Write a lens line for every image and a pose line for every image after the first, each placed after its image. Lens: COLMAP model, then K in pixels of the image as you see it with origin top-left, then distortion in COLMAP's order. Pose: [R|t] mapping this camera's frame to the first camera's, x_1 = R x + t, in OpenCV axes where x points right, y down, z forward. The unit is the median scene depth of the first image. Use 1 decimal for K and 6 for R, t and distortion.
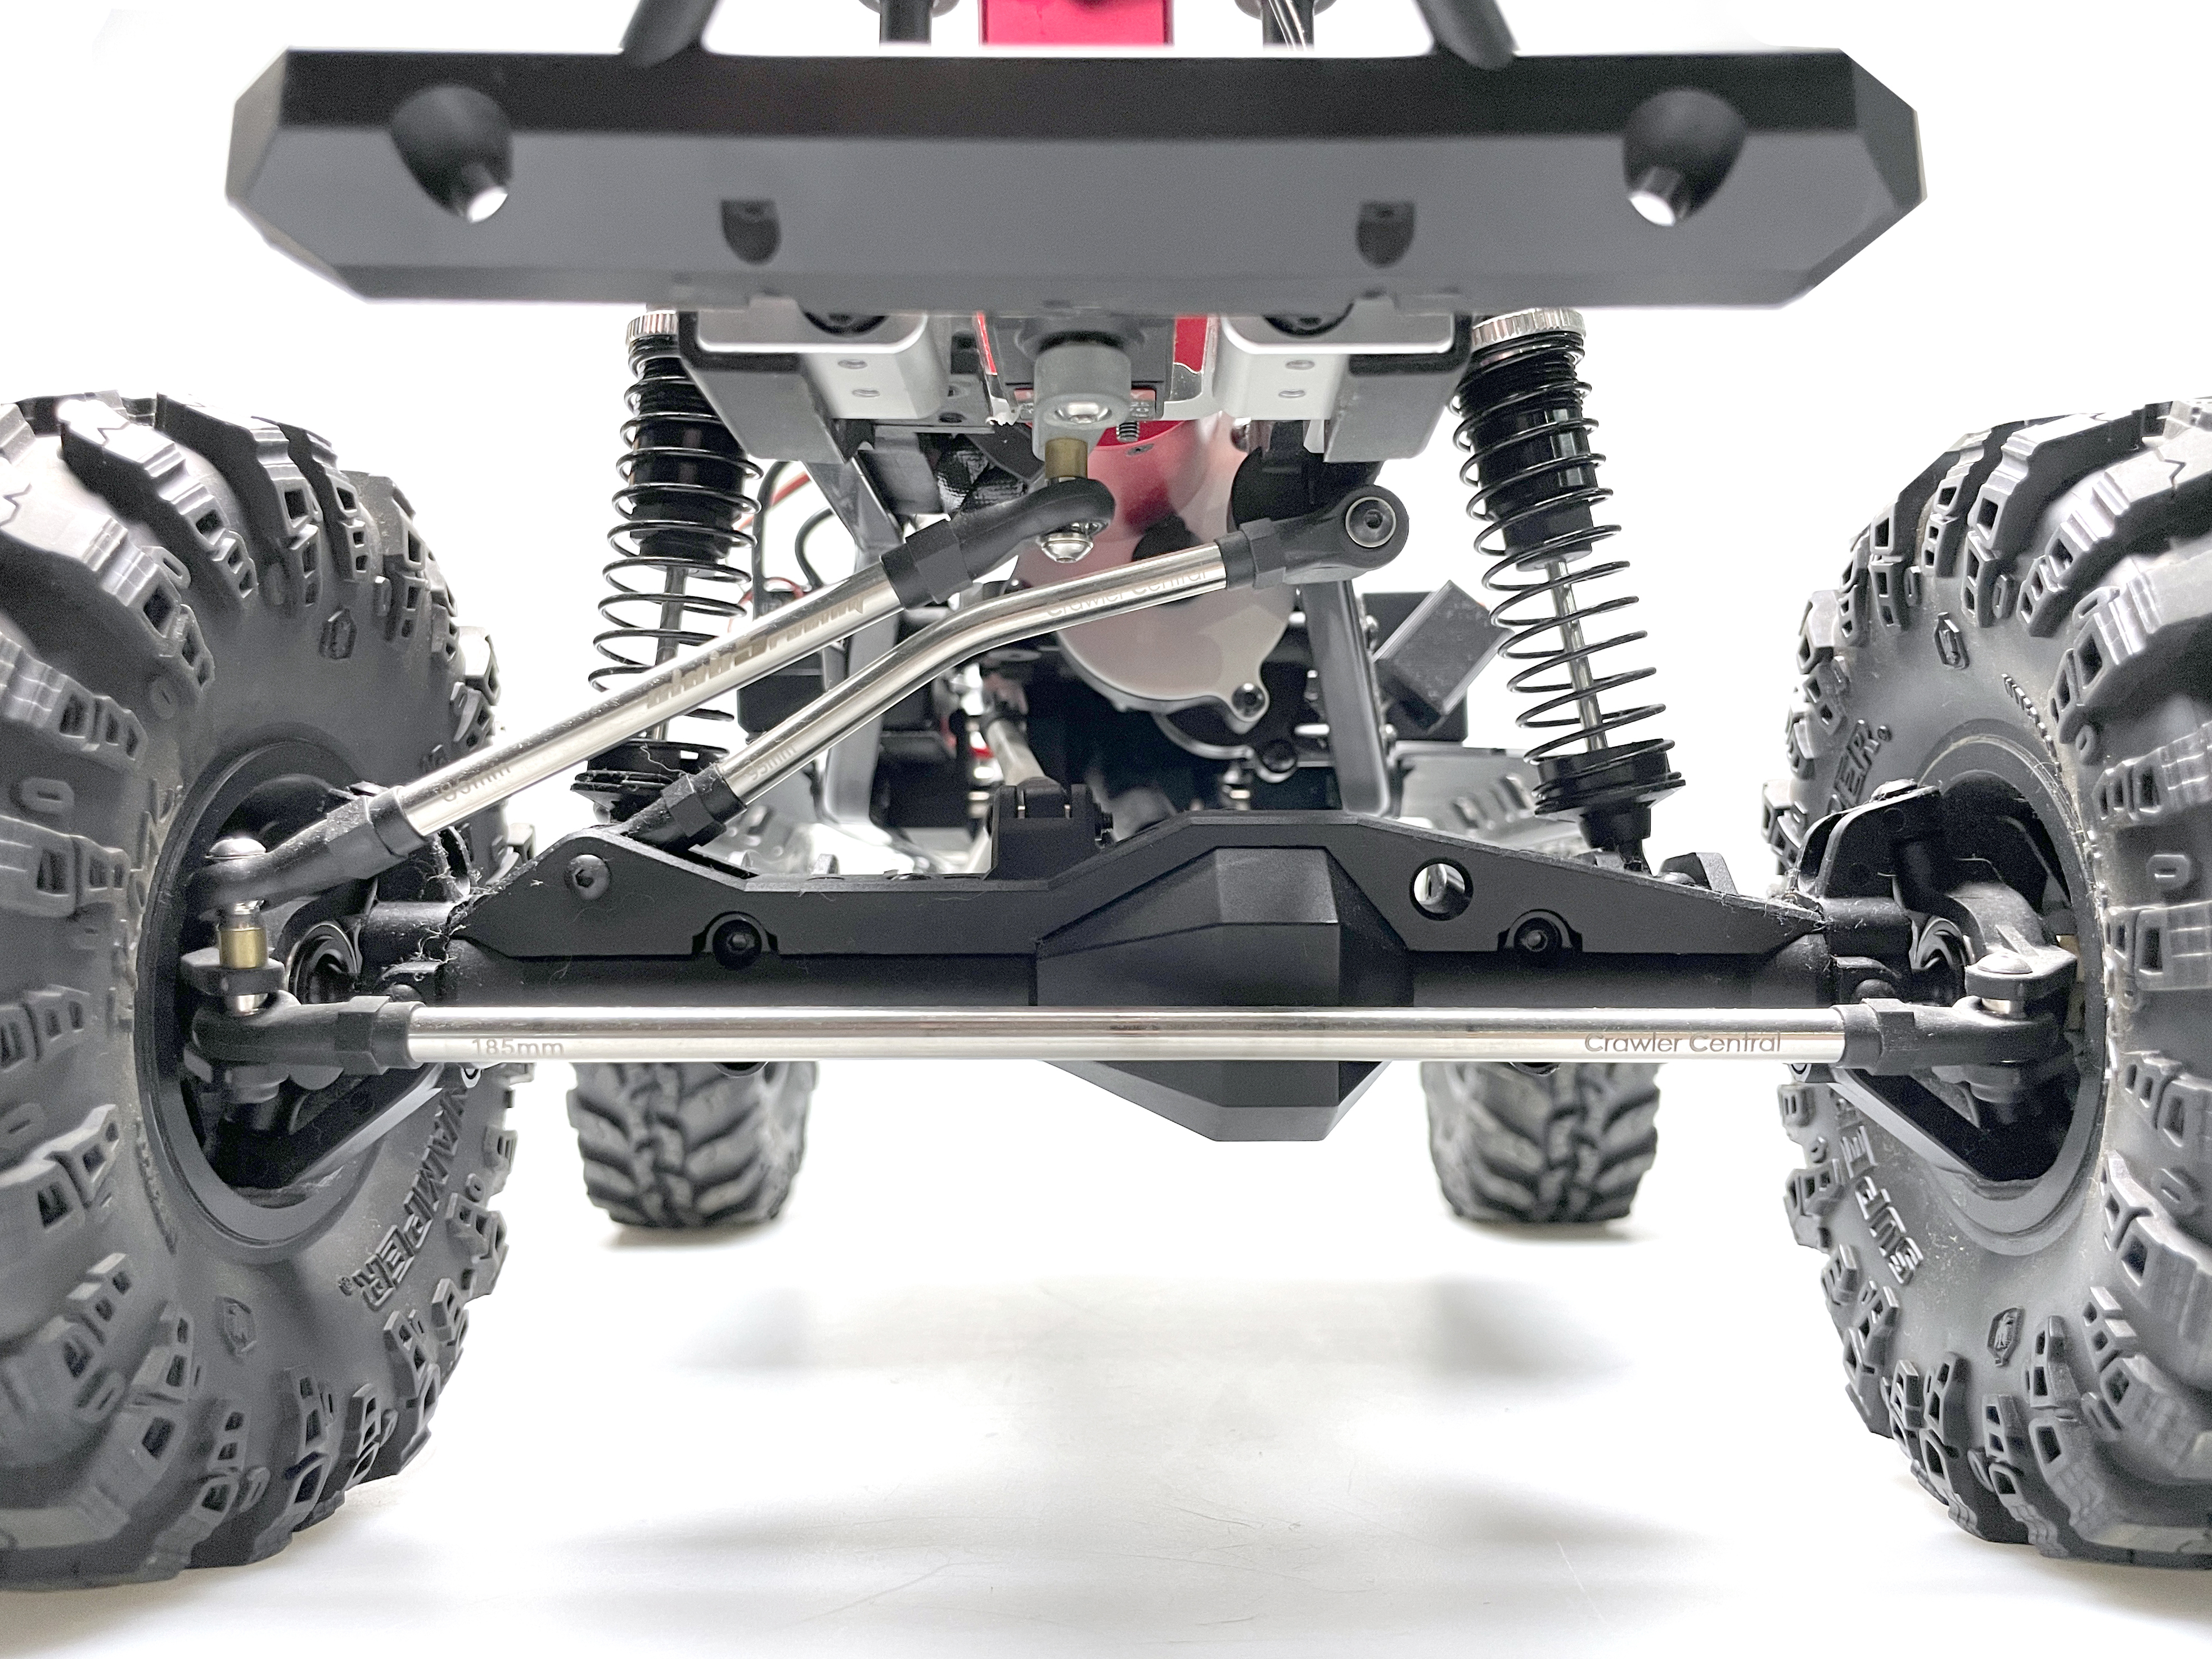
lens RADIAL K [[1697.9, 0, 1106.0], [0, 1697.9, 829.5], [0, 0, 1]] dist [0.035595, -0.081101]
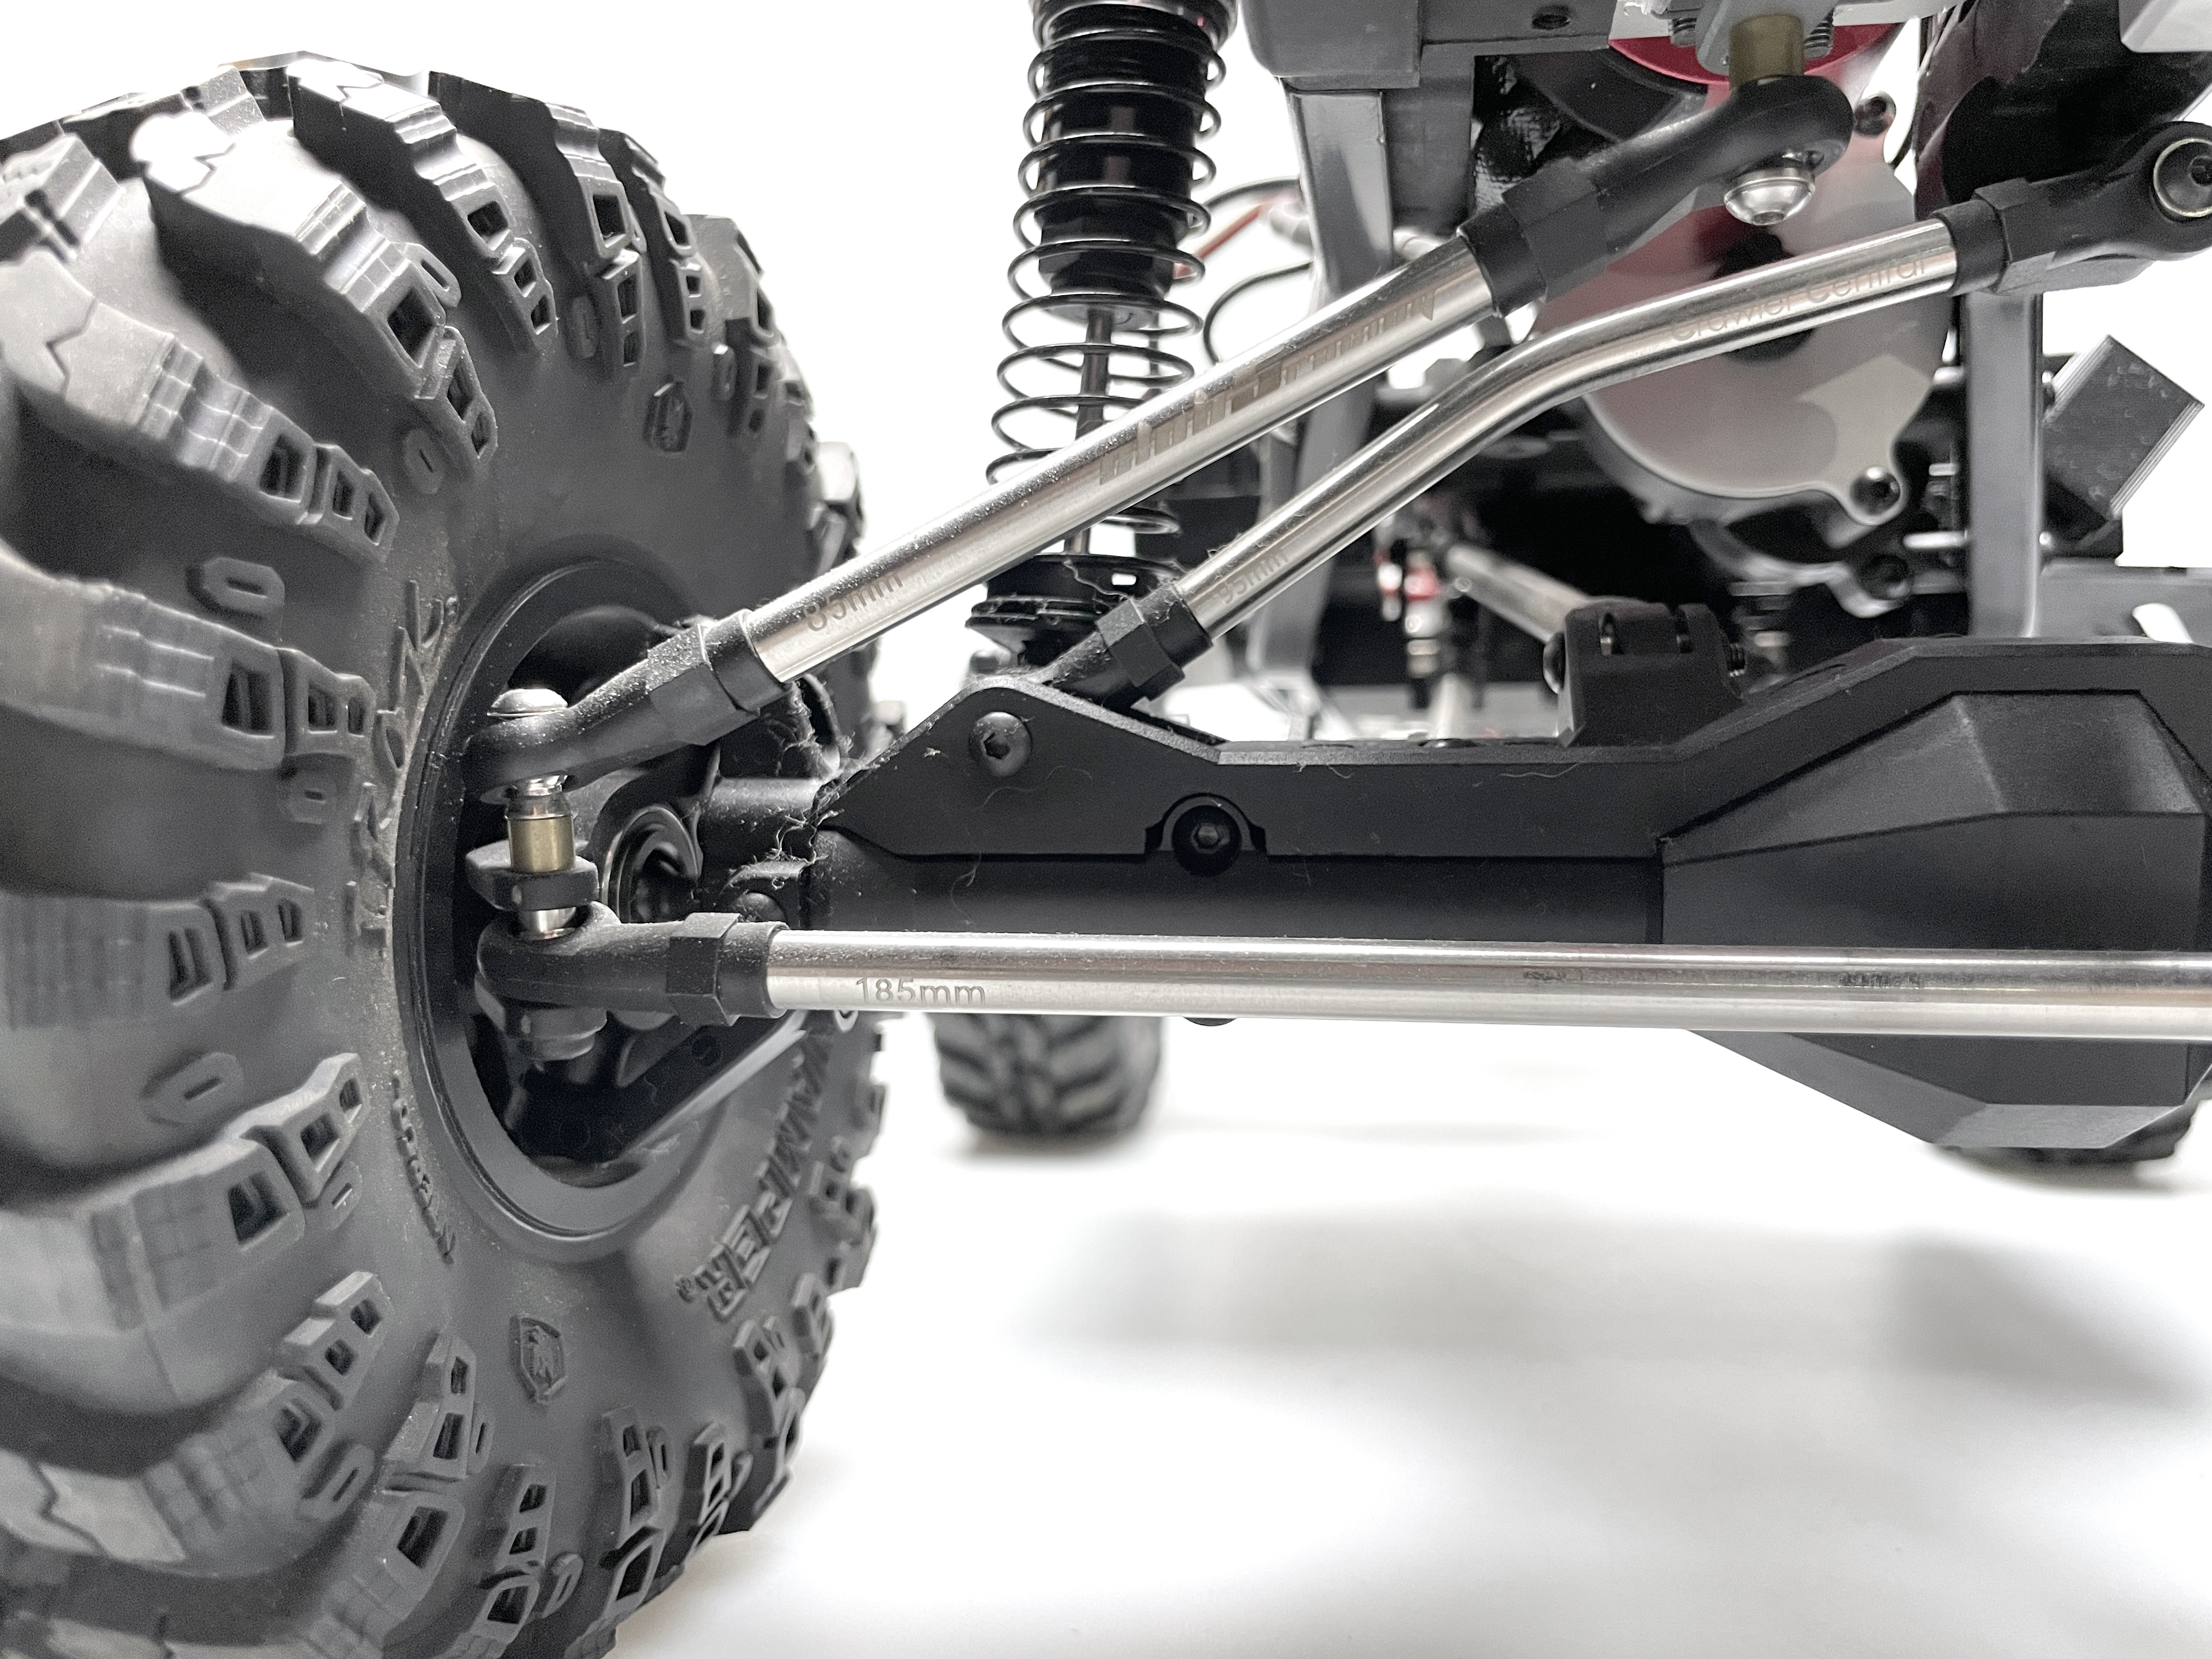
lens RADIAL K [[1698.0, 0, 1106.0], [0, 1698.0, 829.5], [0, 0, 1]] dist [0.035595, -0.081101]
pose [[0.983546, 0.008740, -0.180445, -0.146694], [-0.001708, 0.999234, 0.039090, 0.039978], [0.180649, -0.038139, 0.982808, 0.342832]]
